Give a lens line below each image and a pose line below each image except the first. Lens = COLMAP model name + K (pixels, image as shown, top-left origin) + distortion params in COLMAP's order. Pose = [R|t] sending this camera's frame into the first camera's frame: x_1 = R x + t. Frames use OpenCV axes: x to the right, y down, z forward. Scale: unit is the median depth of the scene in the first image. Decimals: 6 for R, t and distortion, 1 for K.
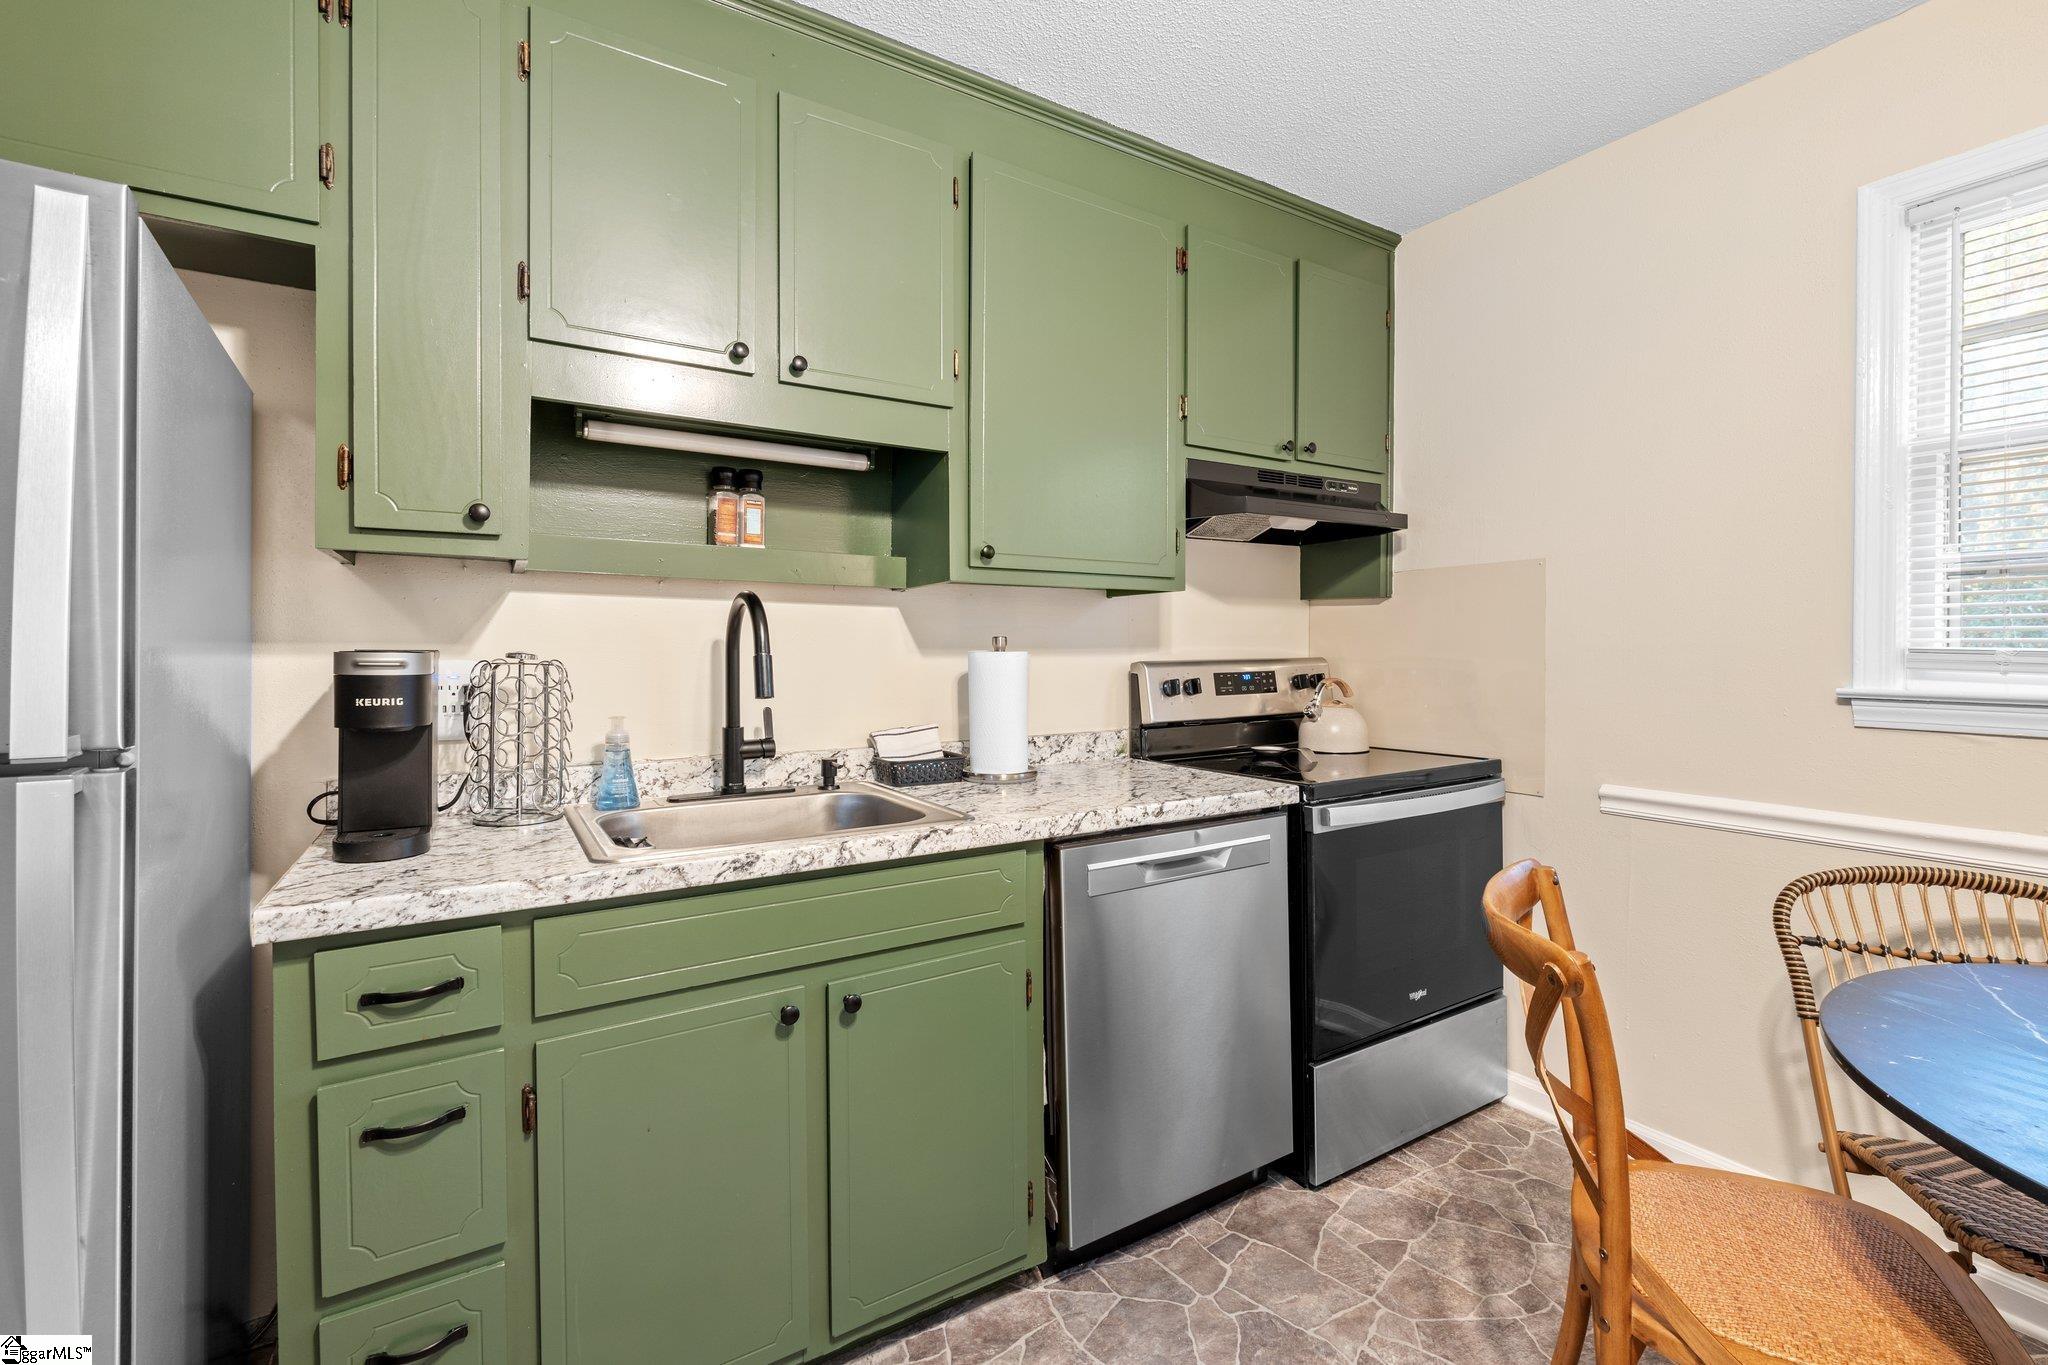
lens RADIAL K [[893.7, 0, 1024.5], [0, 893.7, 658.3], [0, 0, 1]] dist [0.000352, -0.000062]
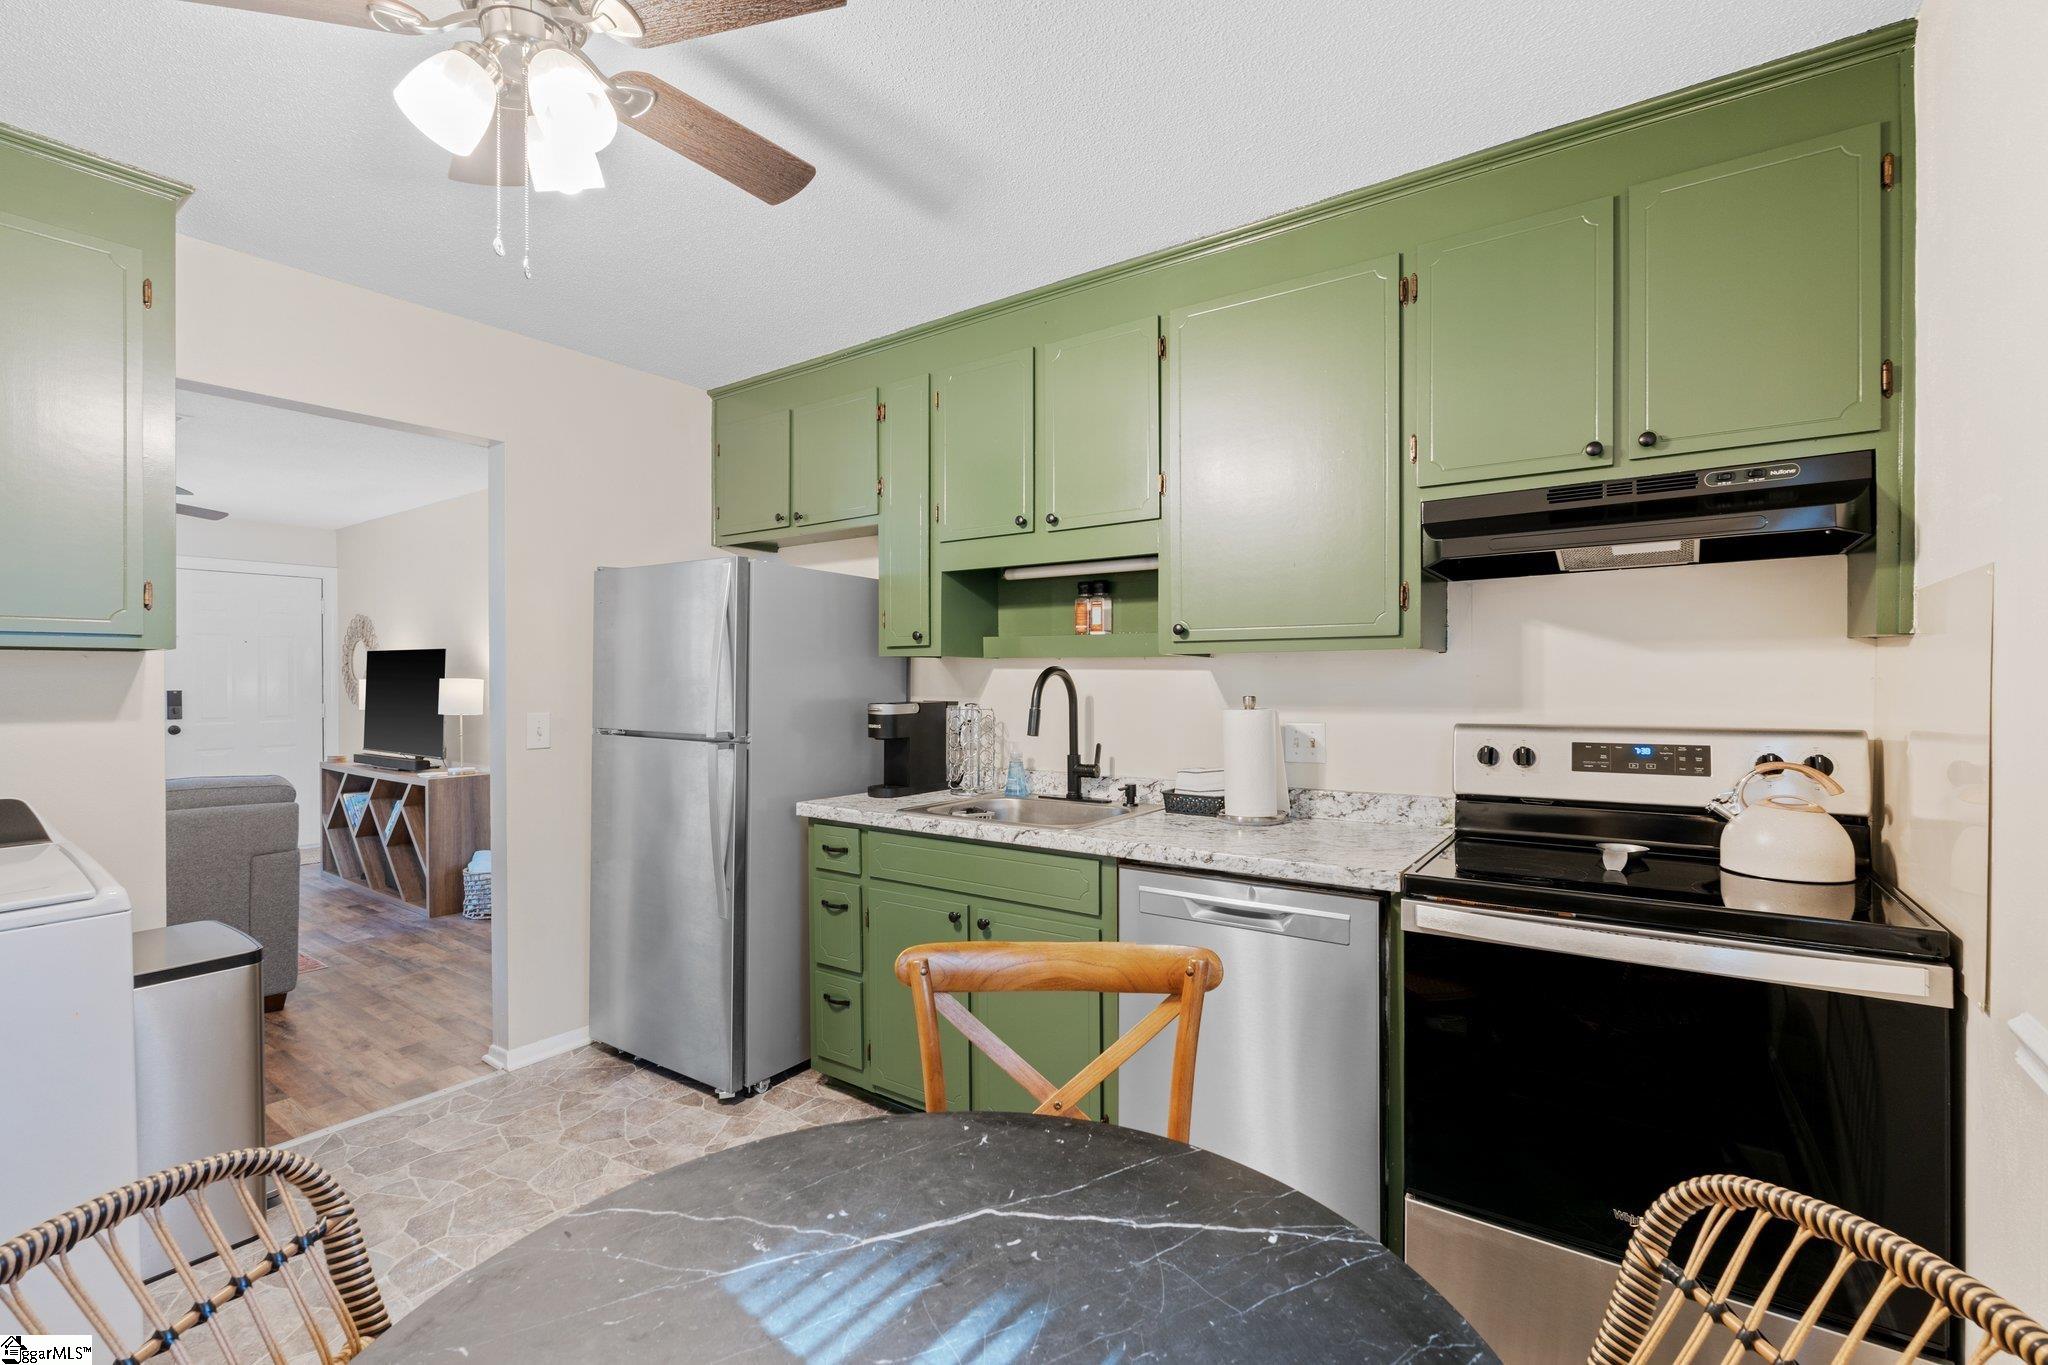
lens RADIAL K [[890.8, 0, 1024.0], [0, 890.8, 682.5], [0, 0, 1]] dist [-0.003272, -0.000149]
pose [[0.385473, 0.004676, -0.922707, 1.045520], [-0.007892, 0.999967, 0.001771, -0.047539], [0.922685, 0.006600, 0.385497, 0.340030]]
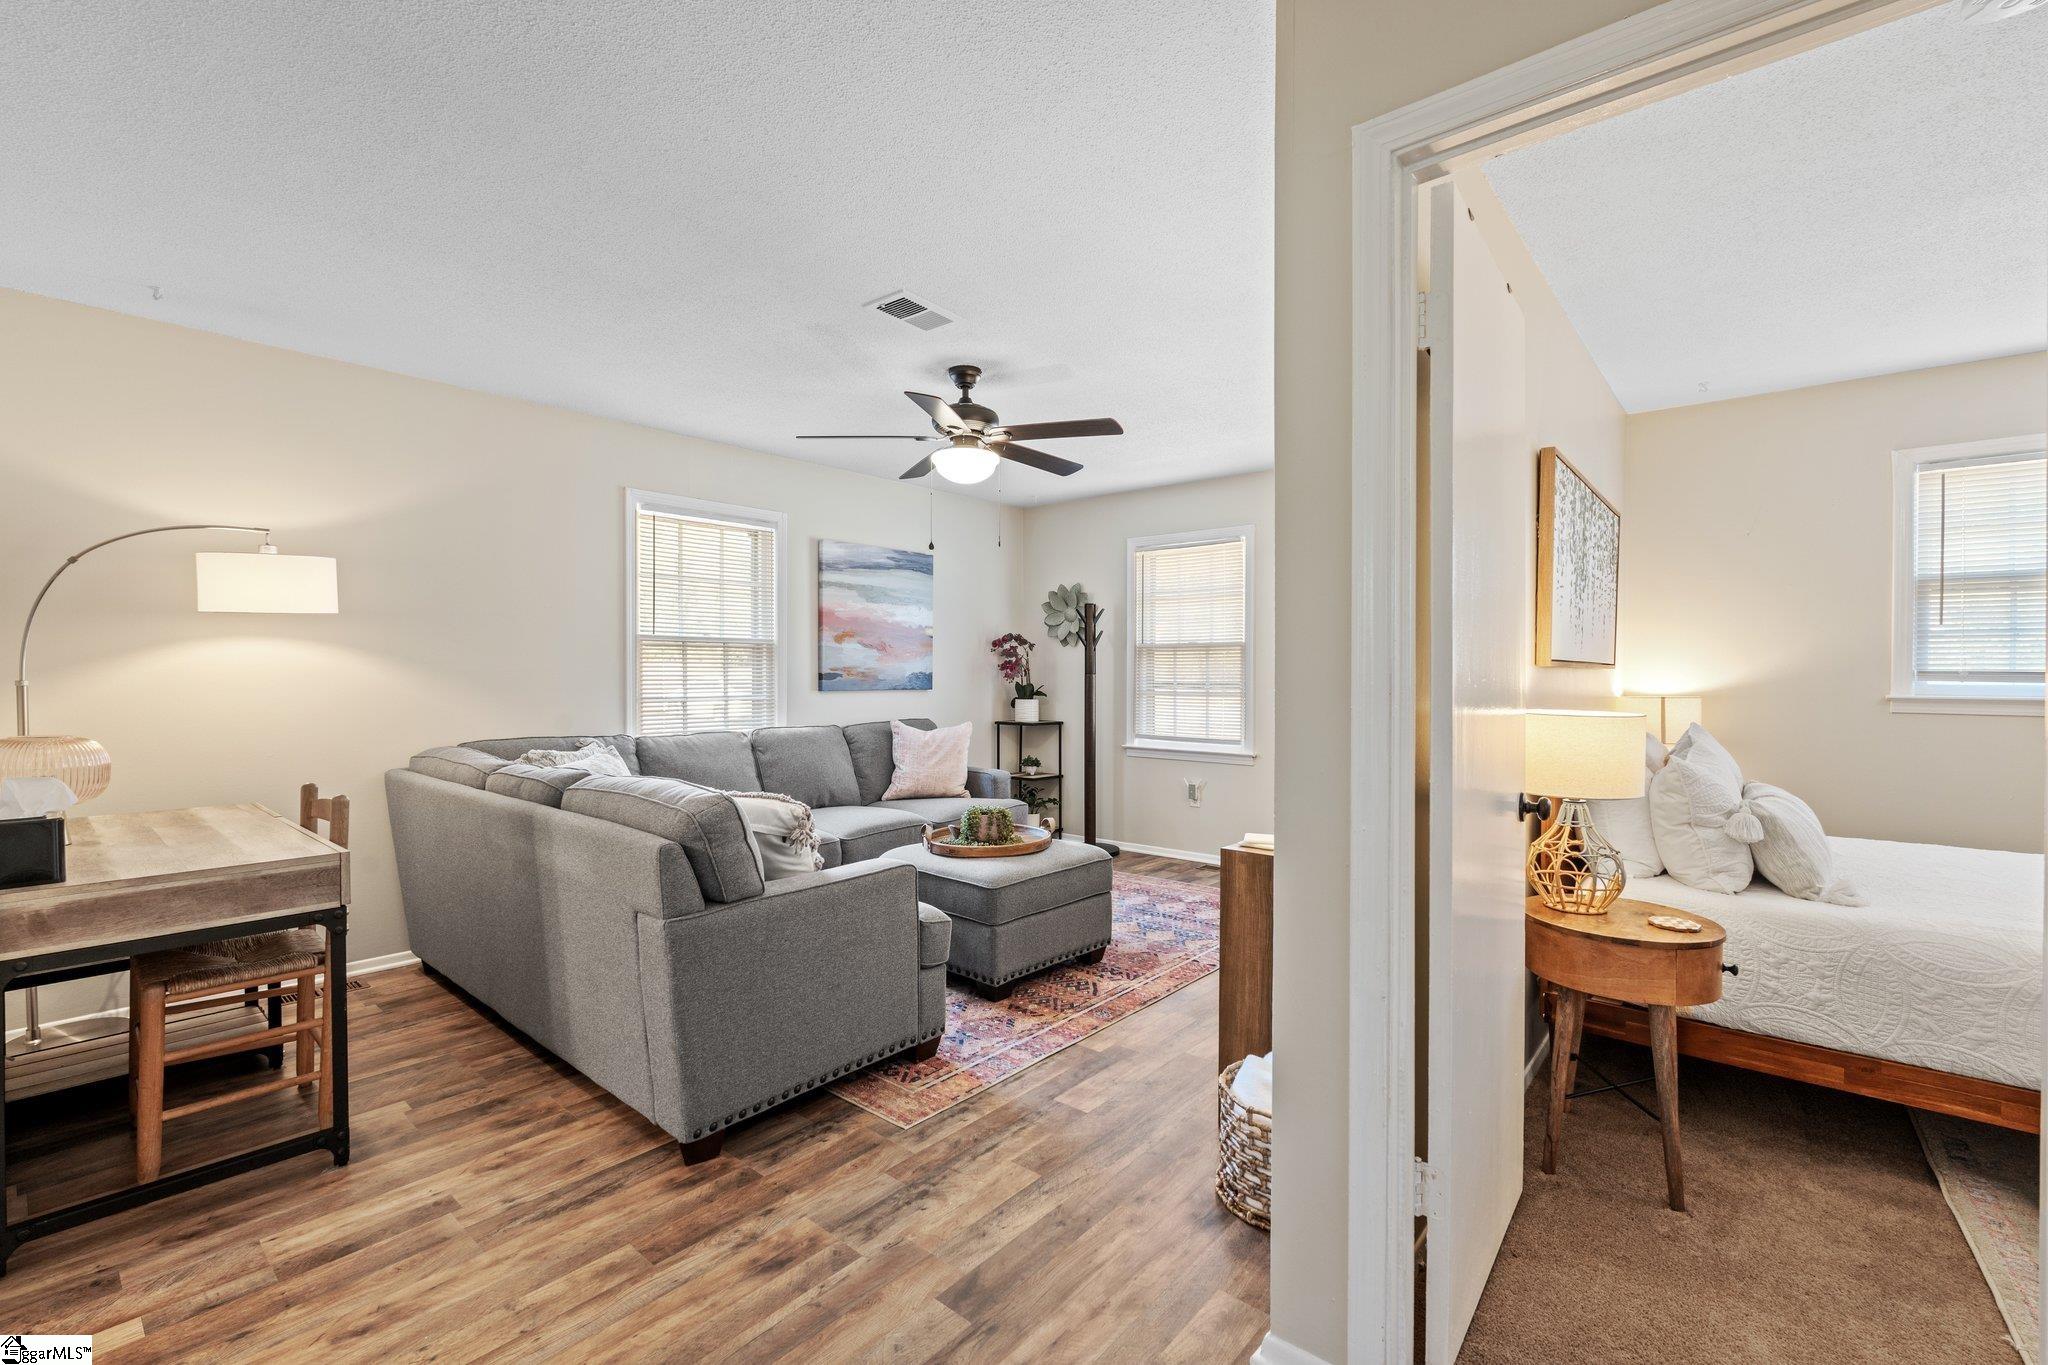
lens RADIAL K [[882.1, 0, 1022.5], [0, 882.1, 671.8], [0, 0, 1]] dist [-0.002959, -0.000371]
pose [[-0.952881, -0.002261, -0.303337, -1.356973], [-0.005189, 0.999947, 0.008846, -0.007976], [0.303301, 0.010003, -0.952842, 0.864786]]
